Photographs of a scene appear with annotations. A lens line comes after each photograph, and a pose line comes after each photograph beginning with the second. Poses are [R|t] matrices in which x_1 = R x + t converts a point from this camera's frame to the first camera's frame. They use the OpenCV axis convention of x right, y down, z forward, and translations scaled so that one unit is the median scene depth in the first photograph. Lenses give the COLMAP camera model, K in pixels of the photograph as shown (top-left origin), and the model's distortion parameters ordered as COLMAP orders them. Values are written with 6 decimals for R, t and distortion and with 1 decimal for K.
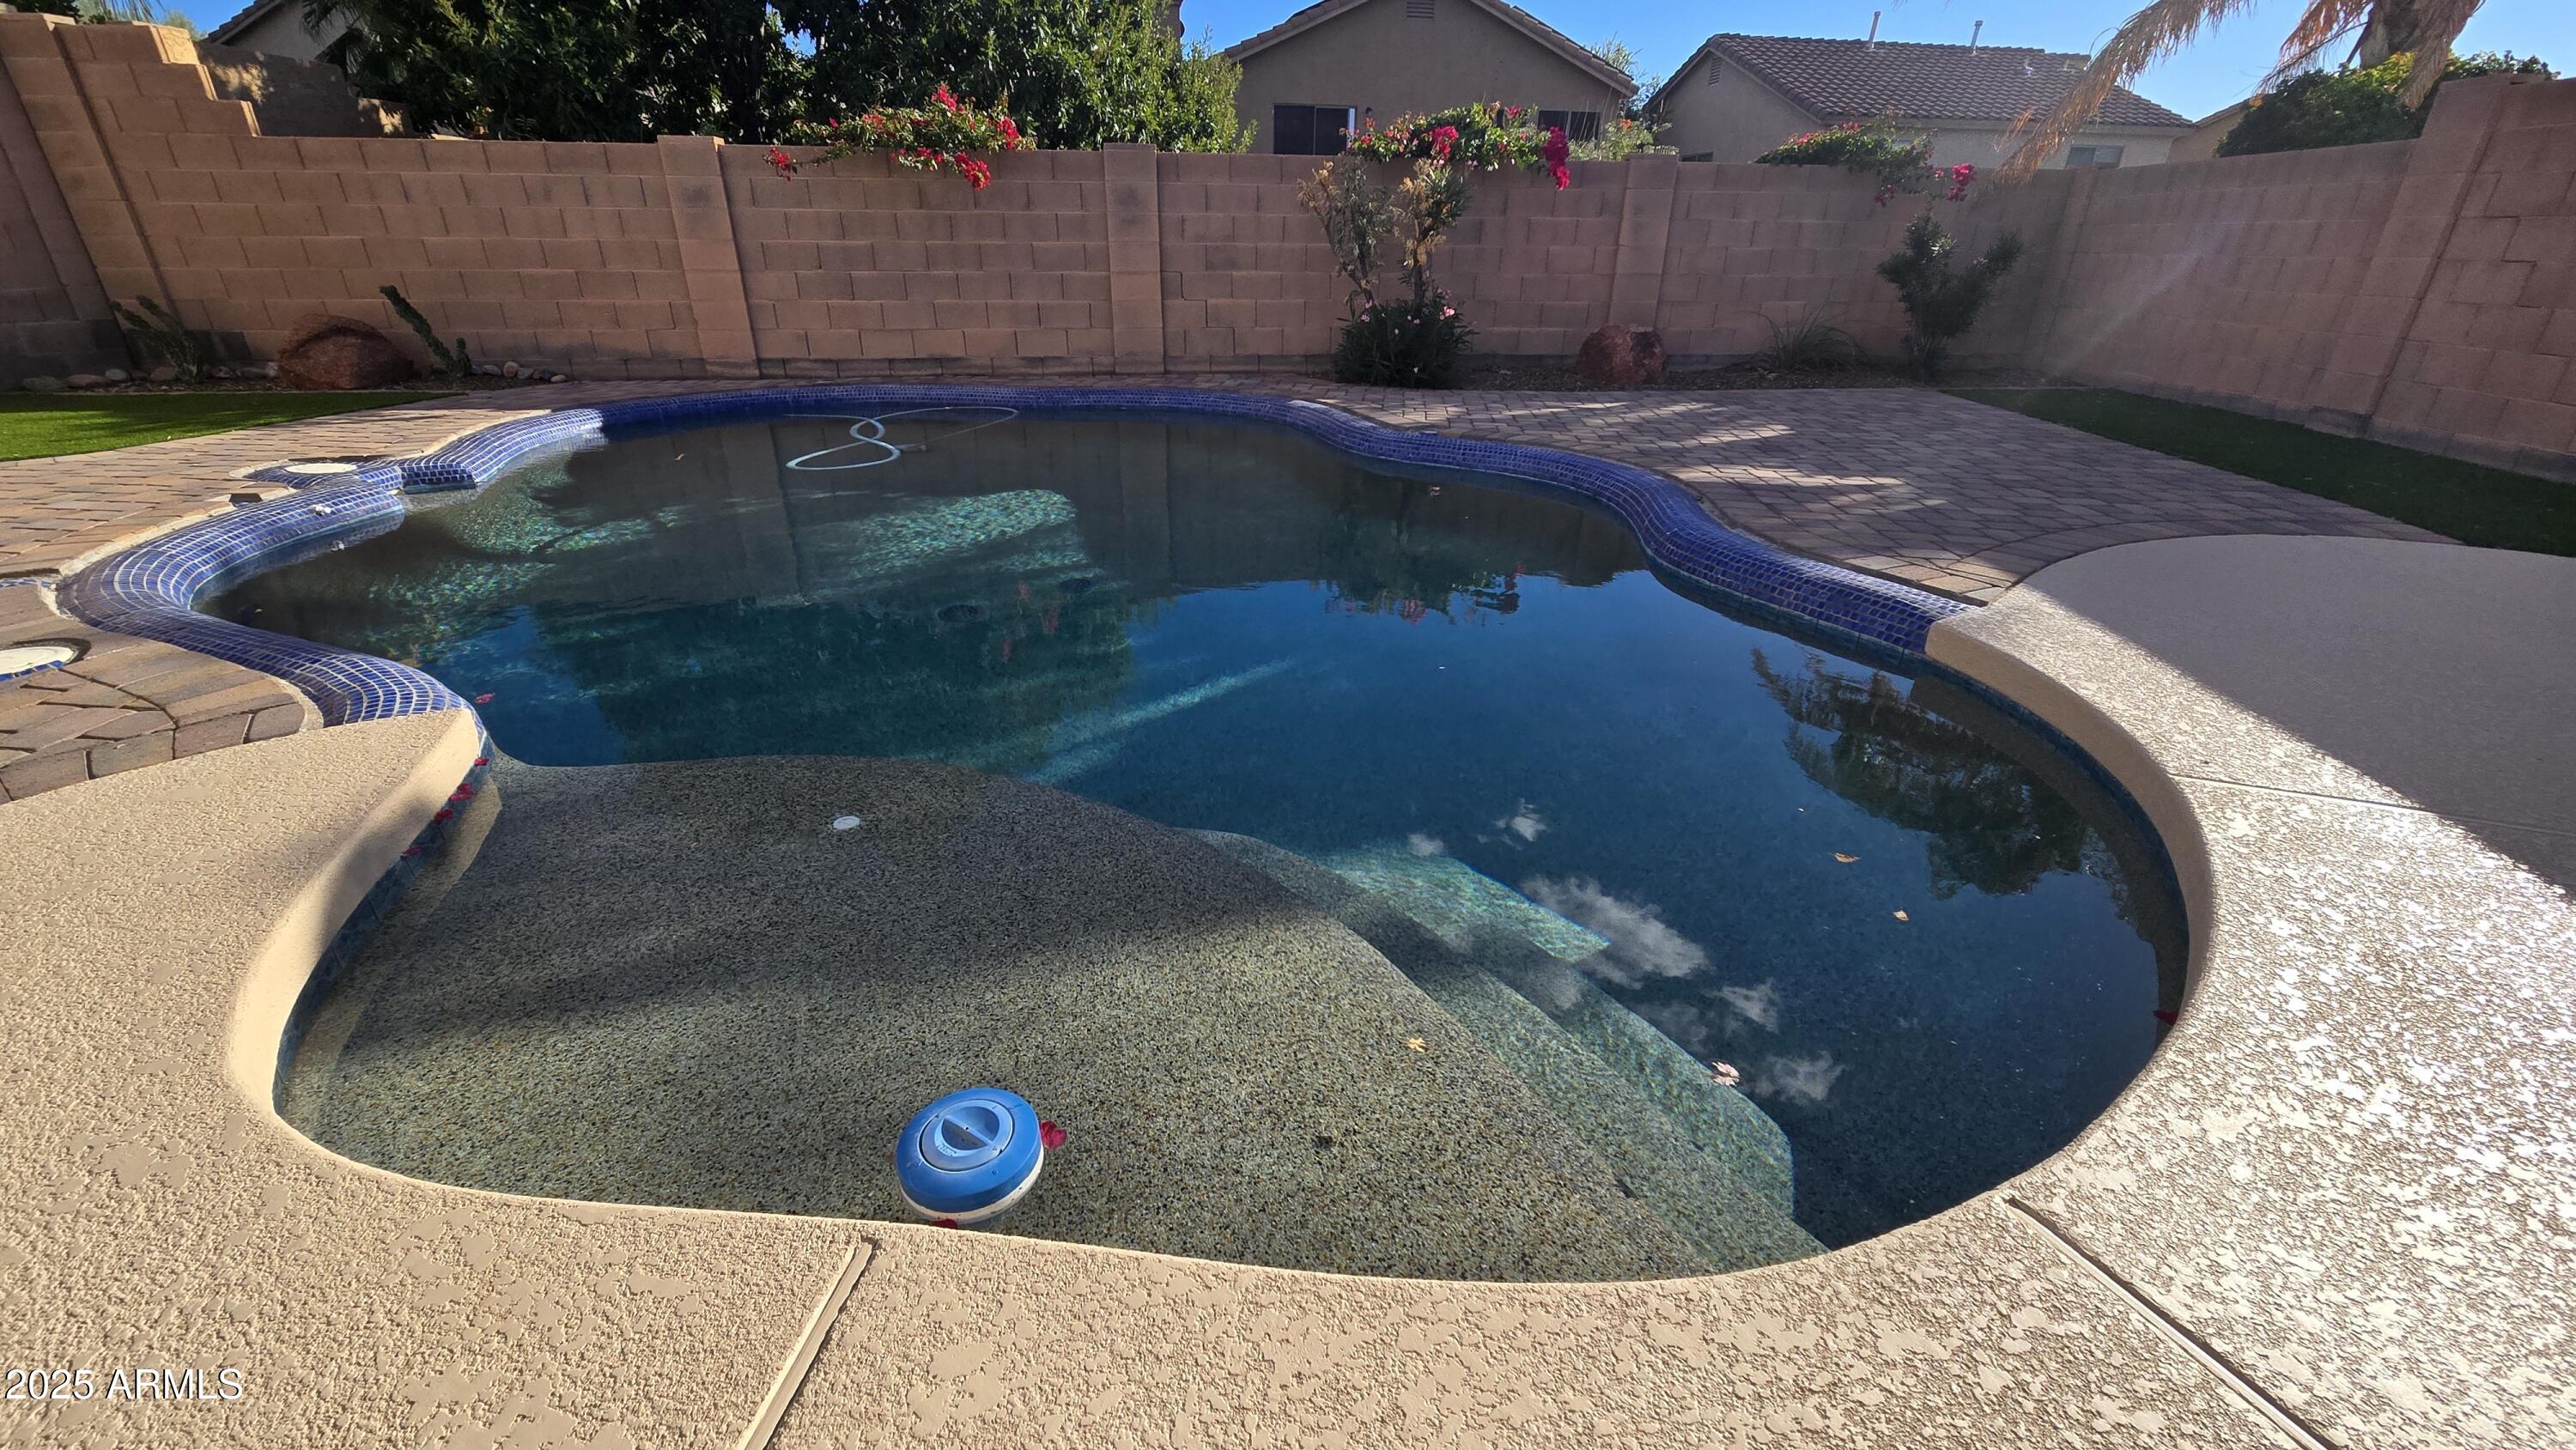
lens RADIAL K [[1065.1, 0, 1268.1], [0, 1065.1, 742.3], [0, 0, 1]] dist [0.002357, -0.000190]
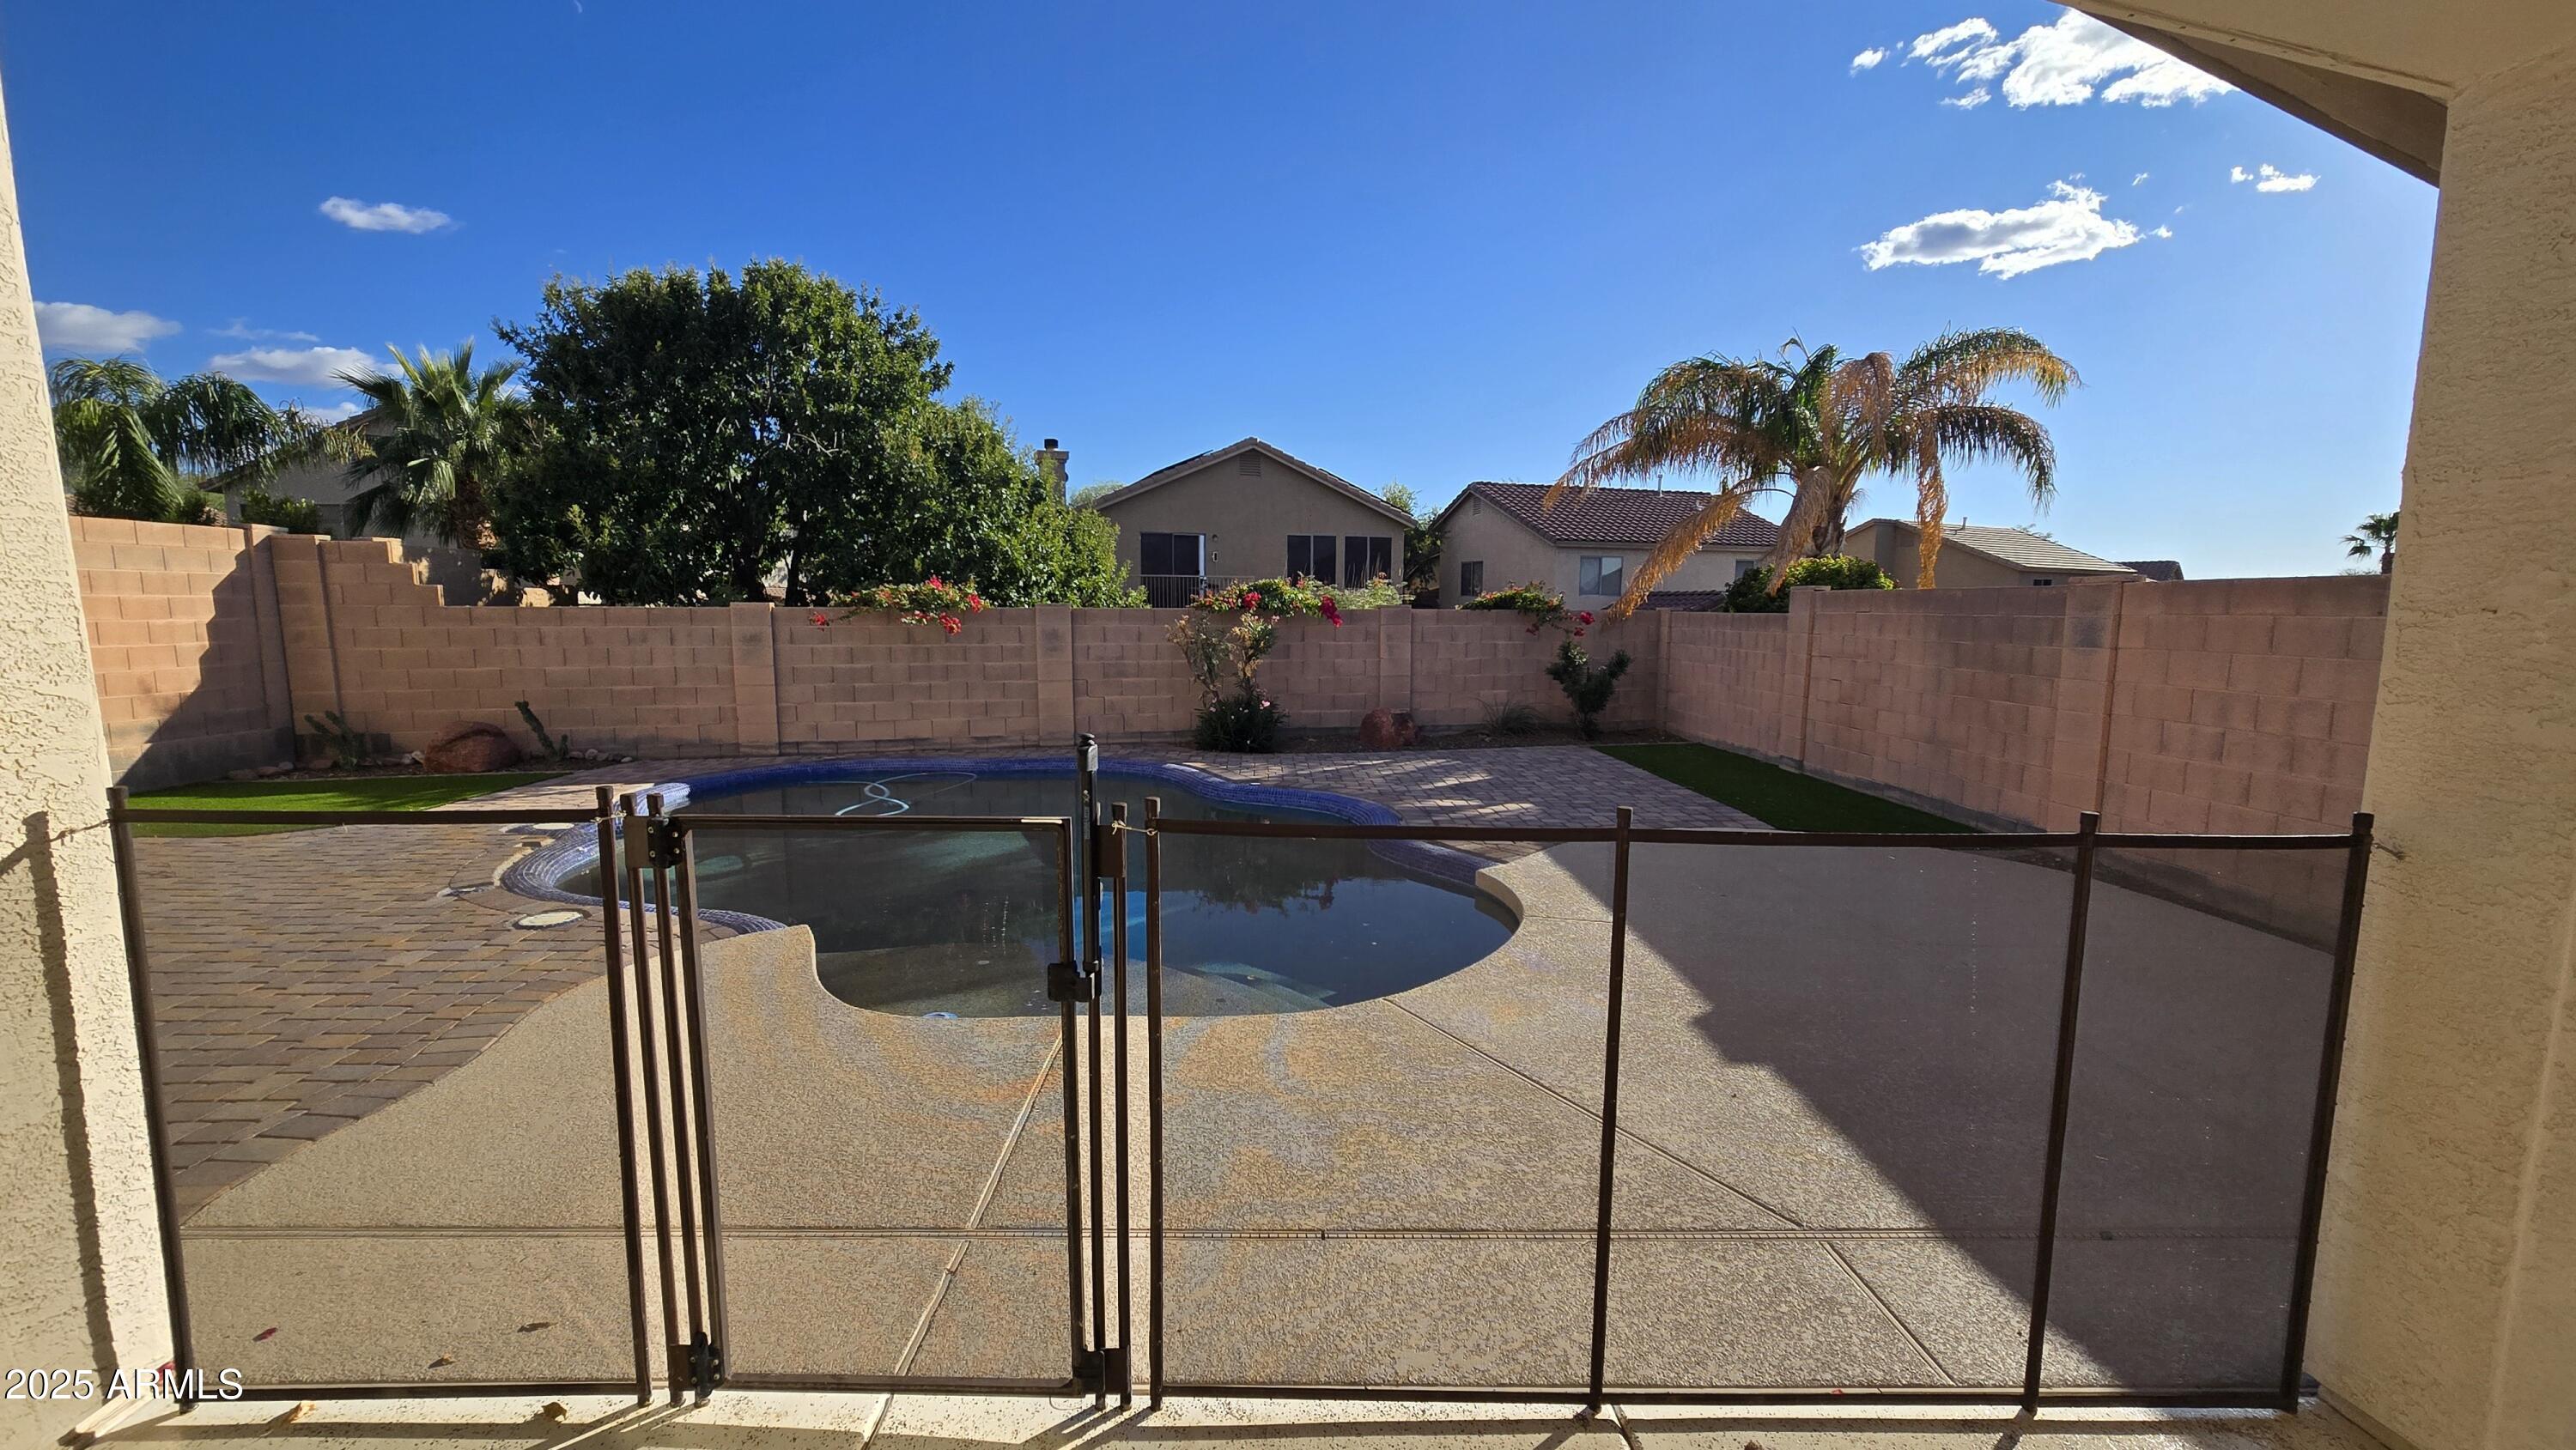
lens RADIAL K [[1048.9, 0, 1267.7], [0, 1048.9, 735.7], [0, 0, 1]] dist [-0.000354, -0.000107]
pose [[0.991813, -0.019627, 0.126181, -0.019816], [0.058080, 0.949335, -0.308851, 0.094760], [-0.113726, 0.313651, 0.942703, -0.379462]]
